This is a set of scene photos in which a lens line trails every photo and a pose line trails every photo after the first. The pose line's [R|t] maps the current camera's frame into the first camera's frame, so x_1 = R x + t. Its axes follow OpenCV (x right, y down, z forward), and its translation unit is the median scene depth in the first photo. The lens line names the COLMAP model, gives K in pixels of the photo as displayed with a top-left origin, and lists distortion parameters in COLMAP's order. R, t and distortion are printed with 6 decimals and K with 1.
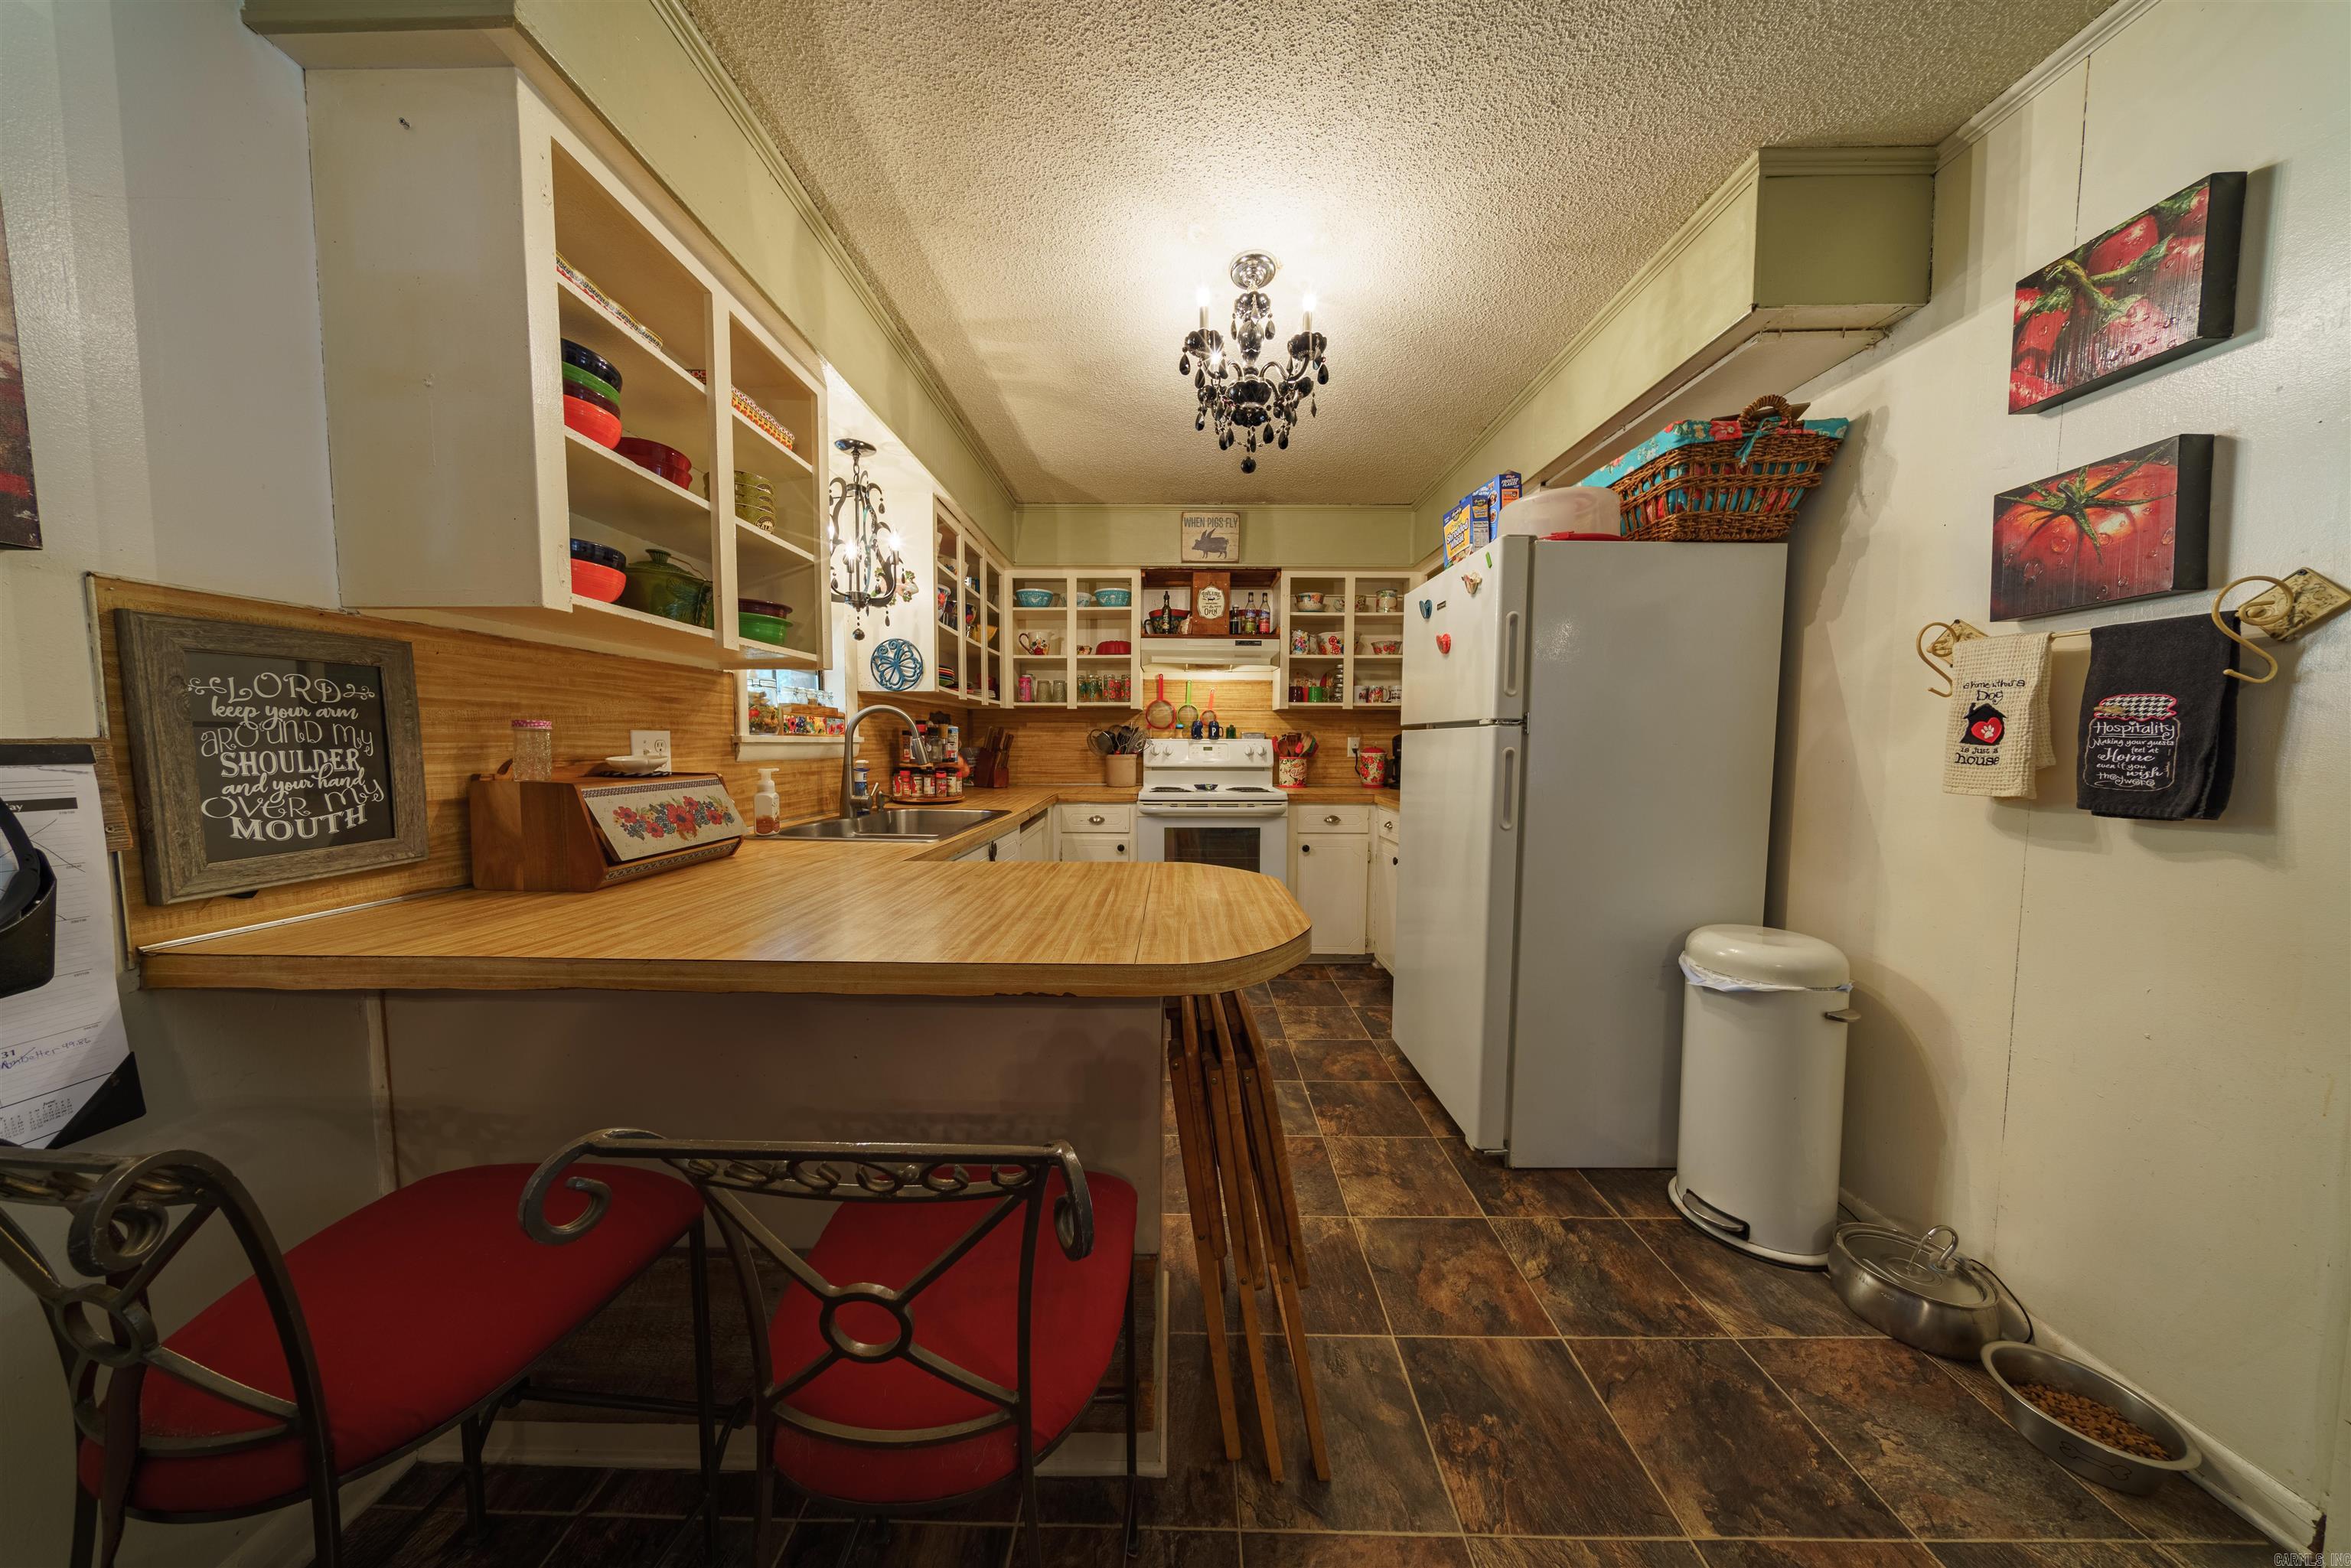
lens RADIAL K [[692.6, 0, 1189.5], [0, 692.6, 784.3], [0, 0, 1]] dist [-0.005310, 0.000984]
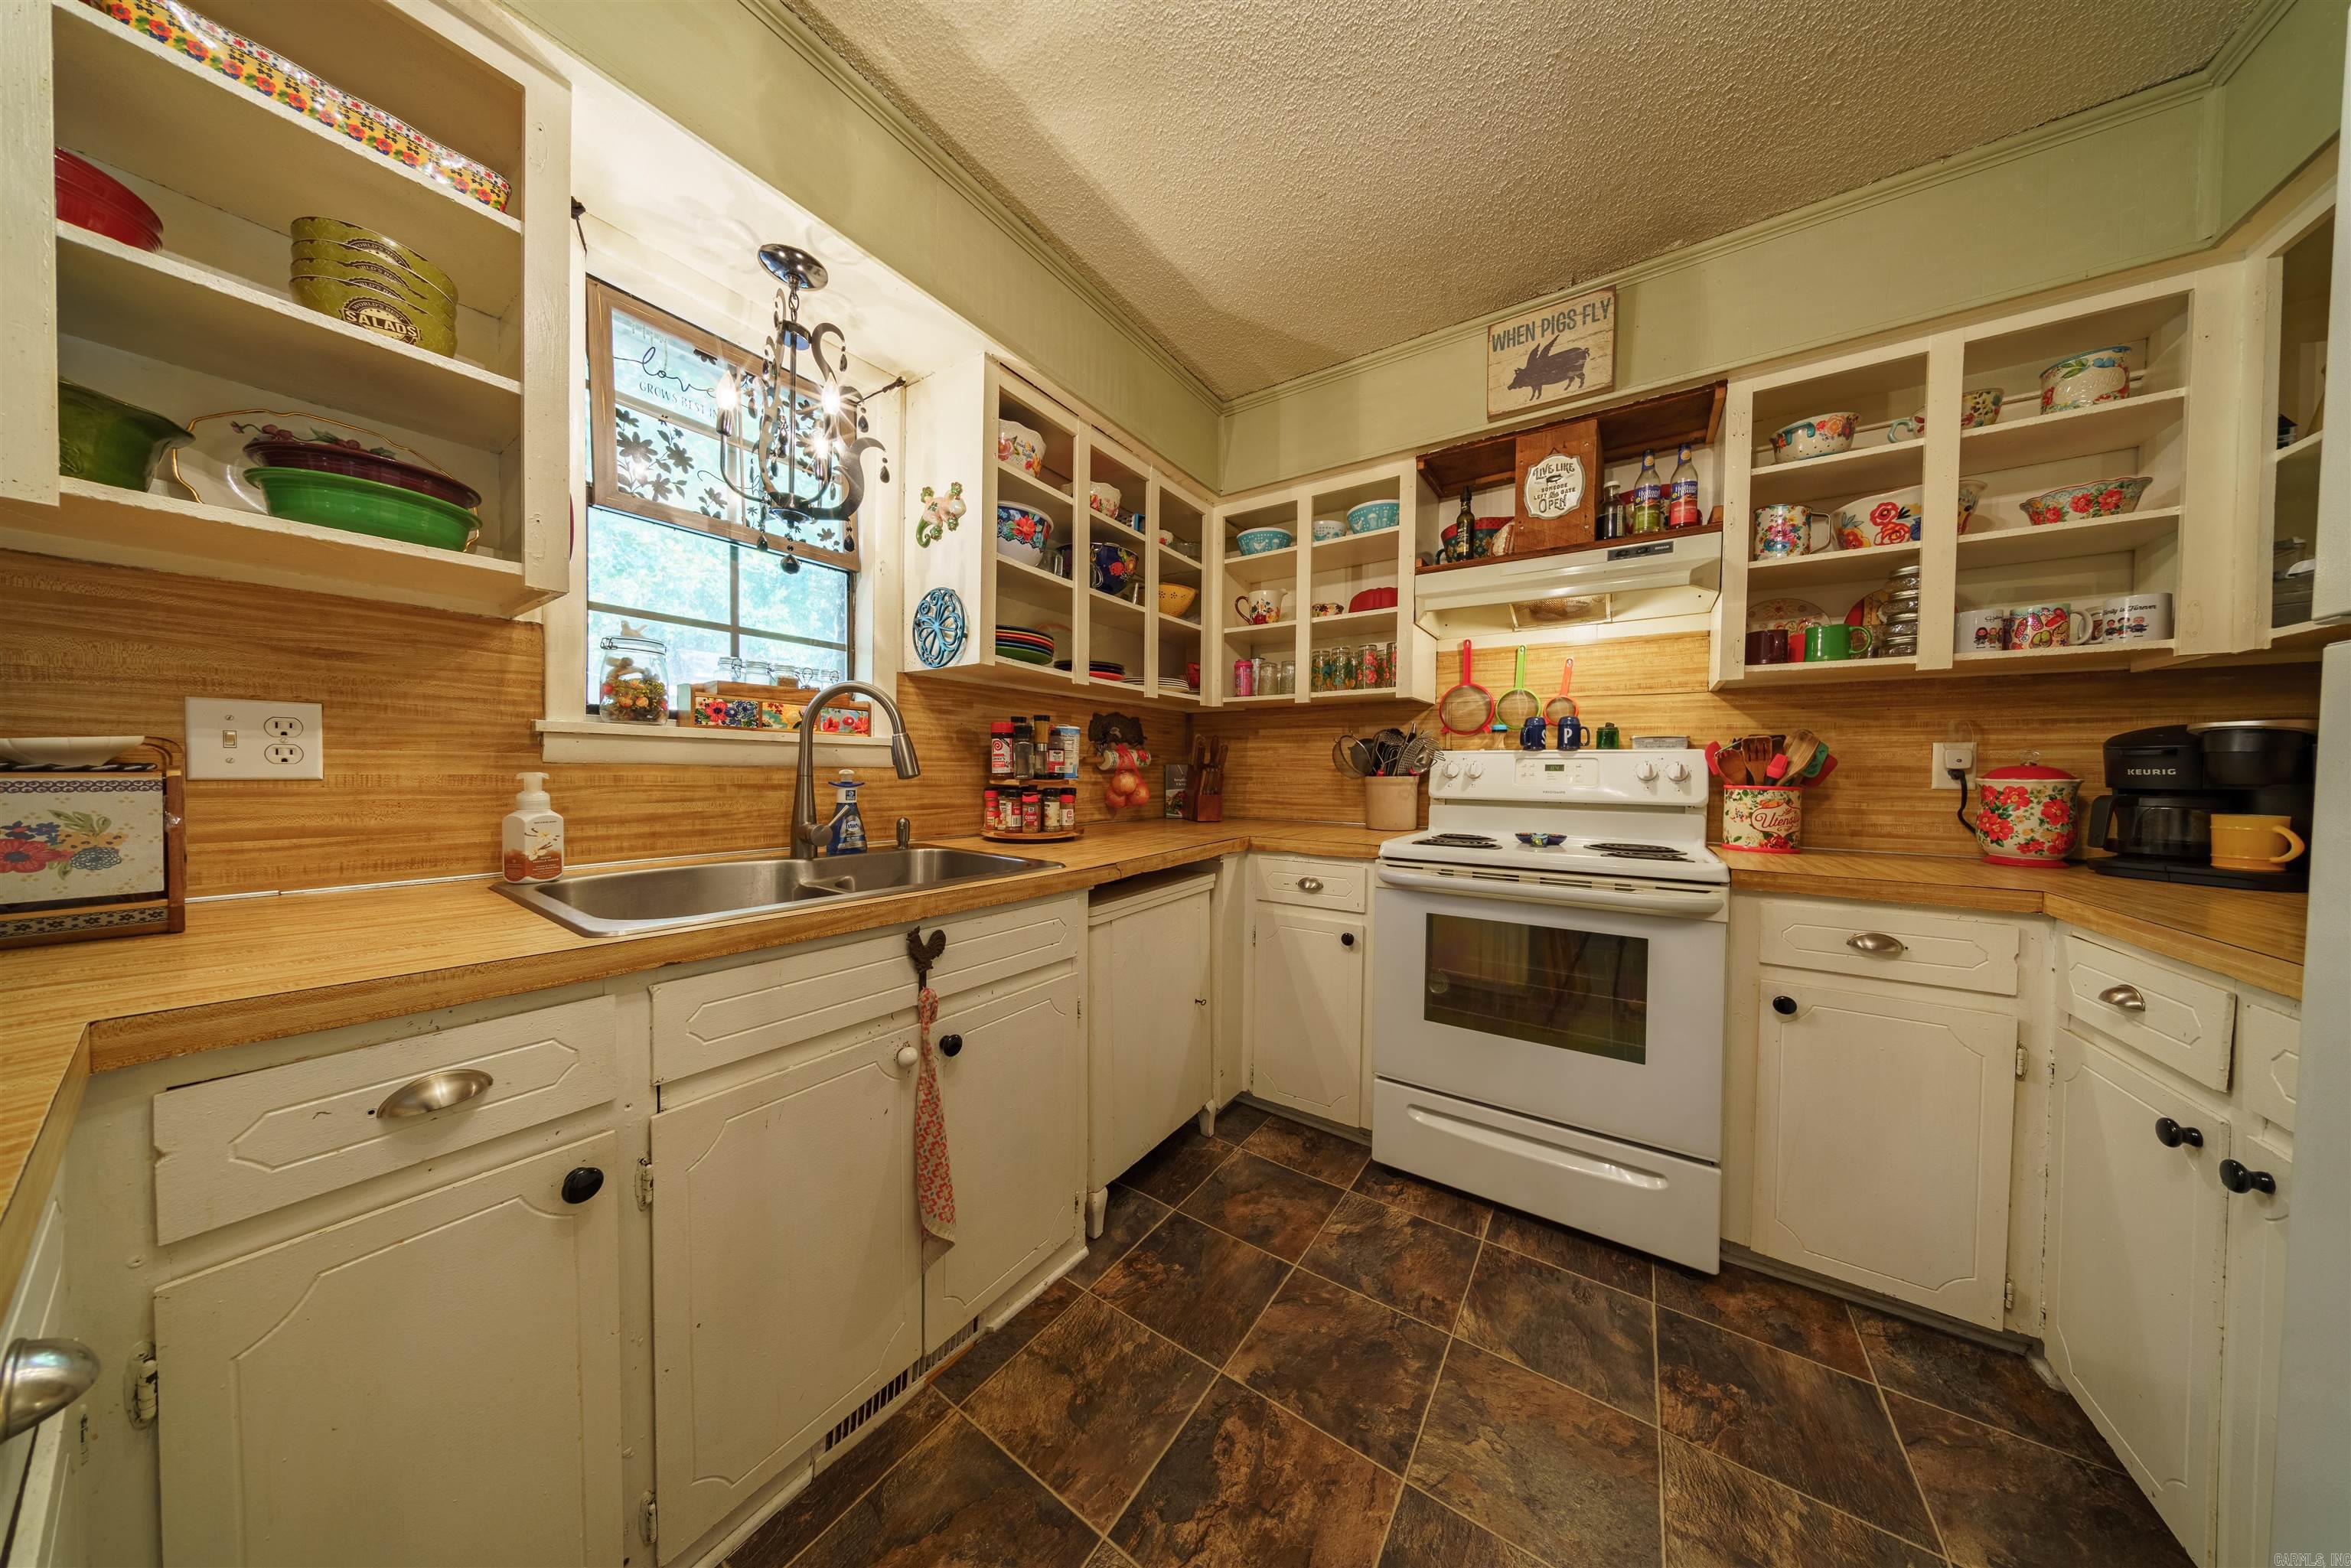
lens RADIAL K [[692.6, 0, 1158.1], [0, 692.6, 781.1], [0, 0, 1]] dist [-0.005310, 0.000984]
pose [[0.817194, 0.015442, -0.576155, 0.093159], [-0.044115, 0.998384, -0.035812, -0.009228], [0.574672, 0.054682, 0.816555, 0.424726]]
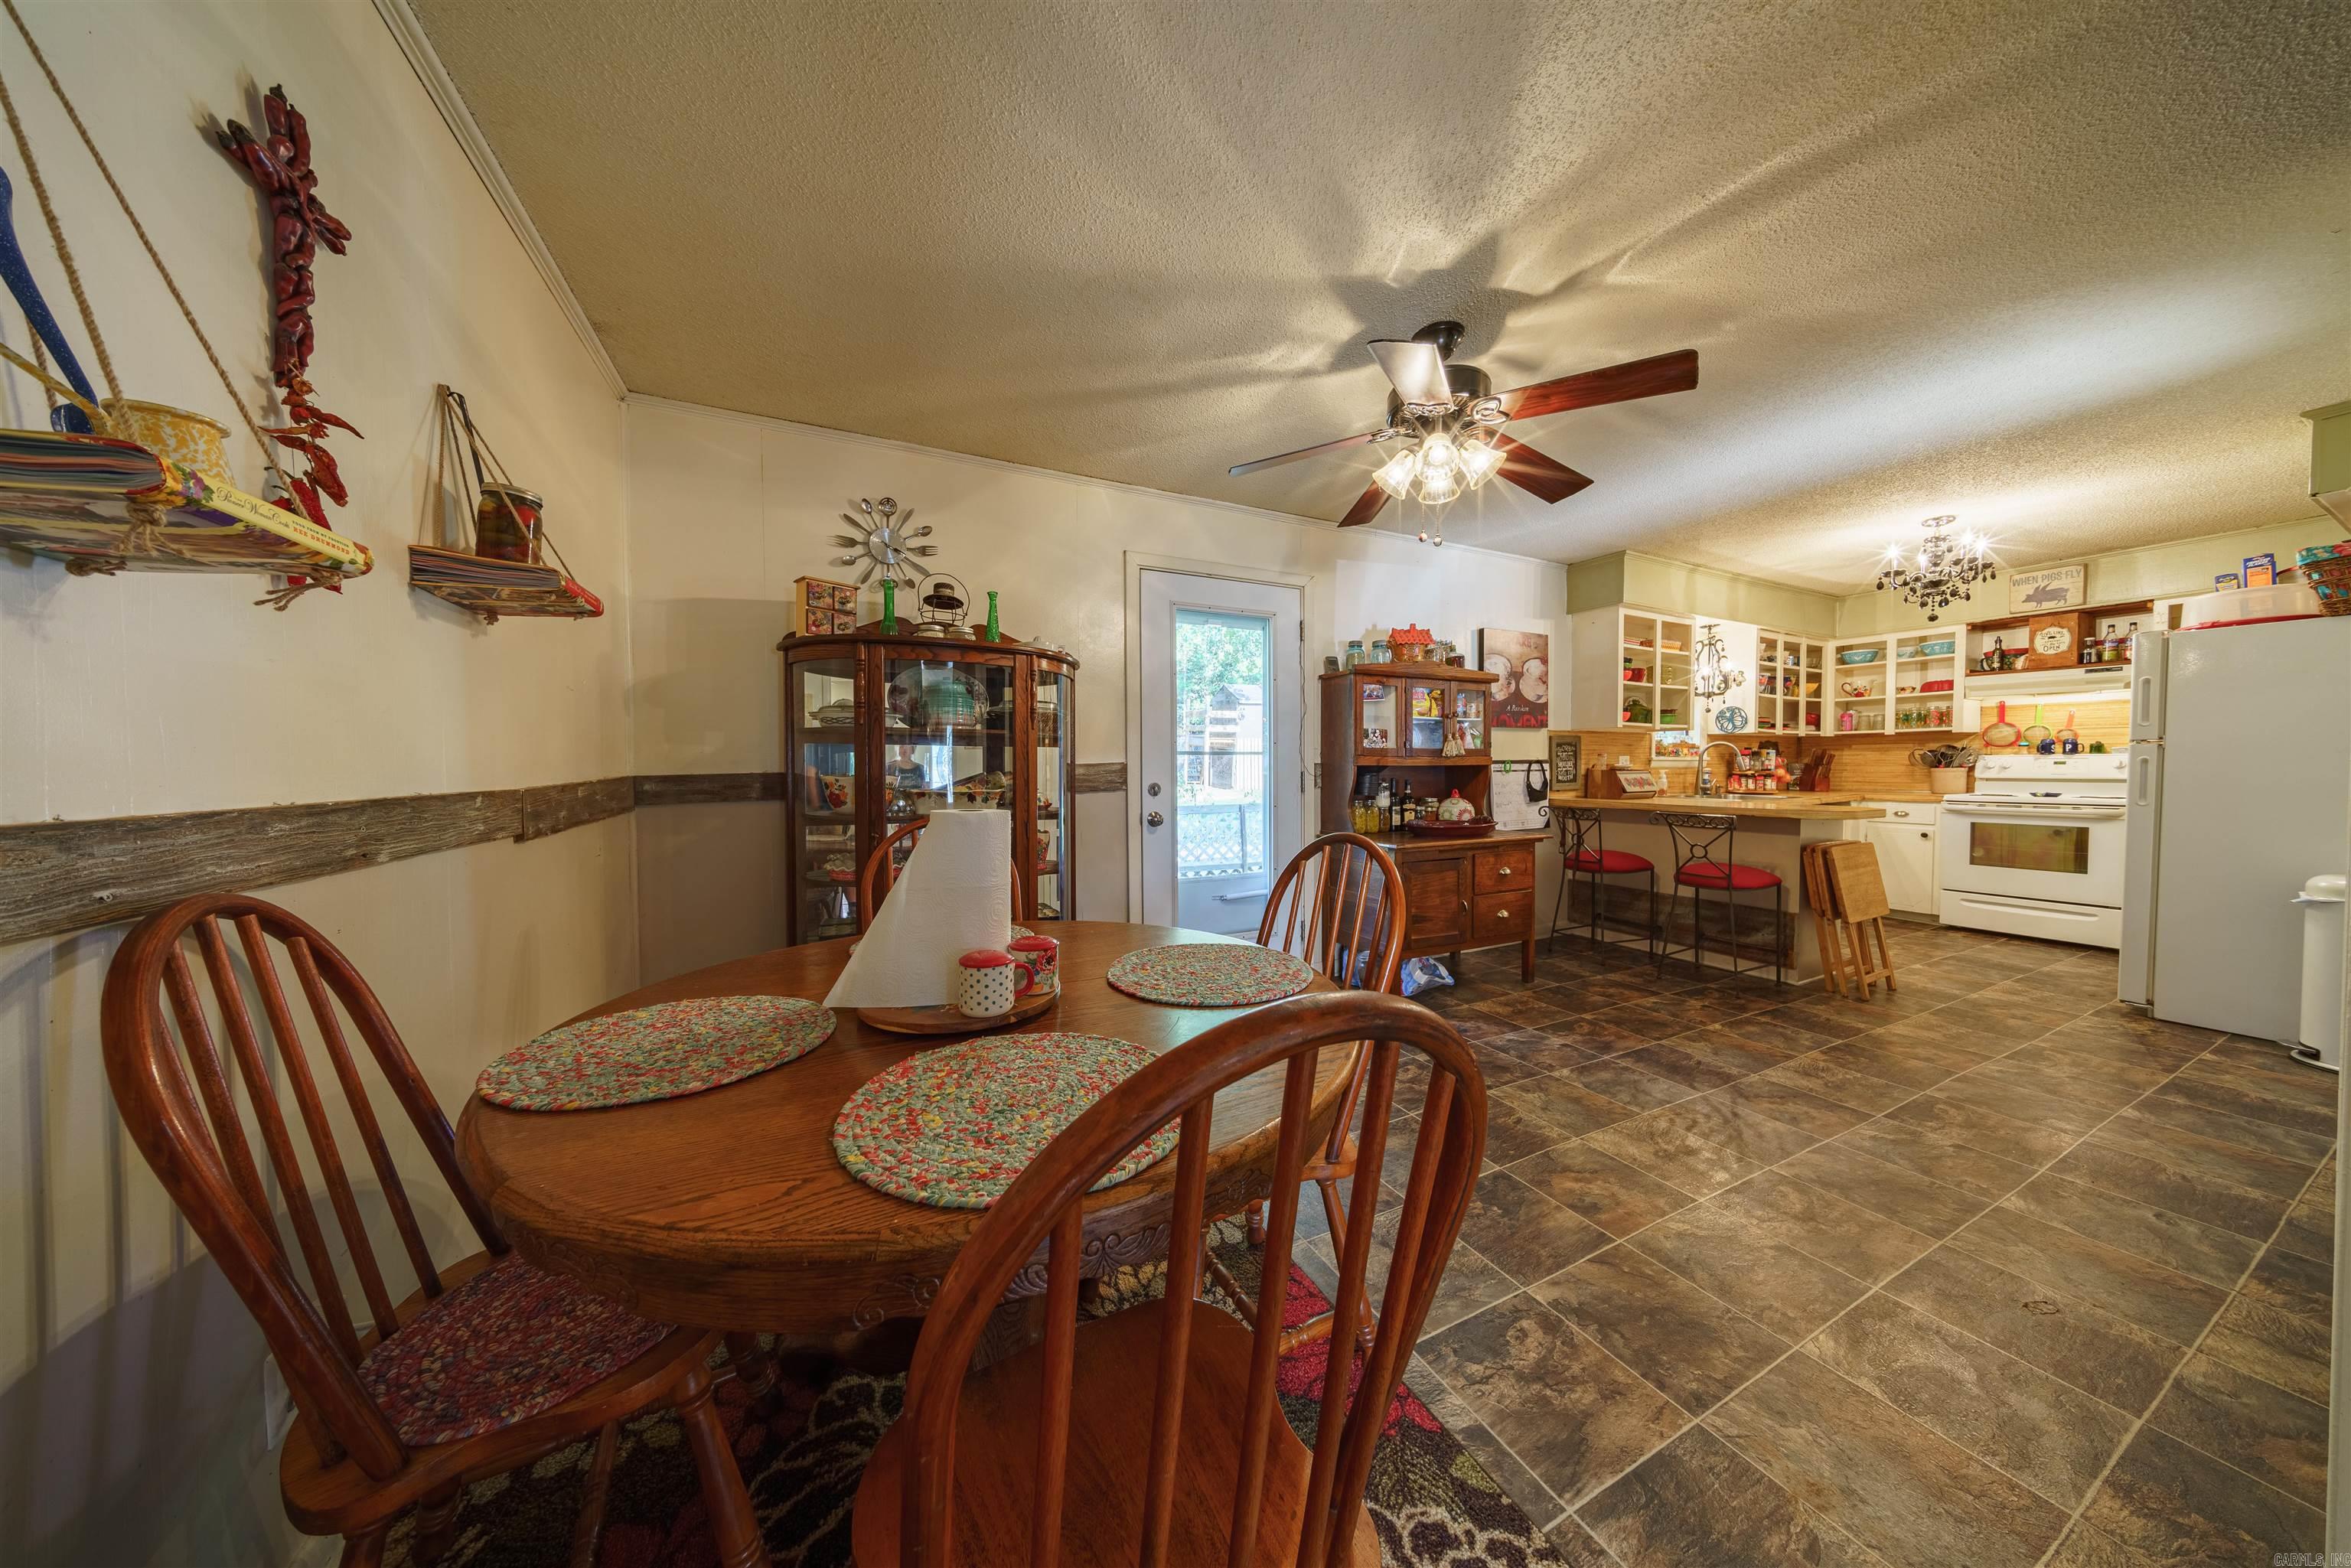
lens RADIAL K [[692.6, 0, 1158.0], [0, 692.6, 785.3], [0, 0, 1]] dist [-0.005310, 0.000984]
pose [[0.427869, 0.020282, -0.903613, 0.458927], [-0.049342, 0.998781, -0.000946, 0.065908], [0.902493, 0.044991, 0.428348, -0.908268]]
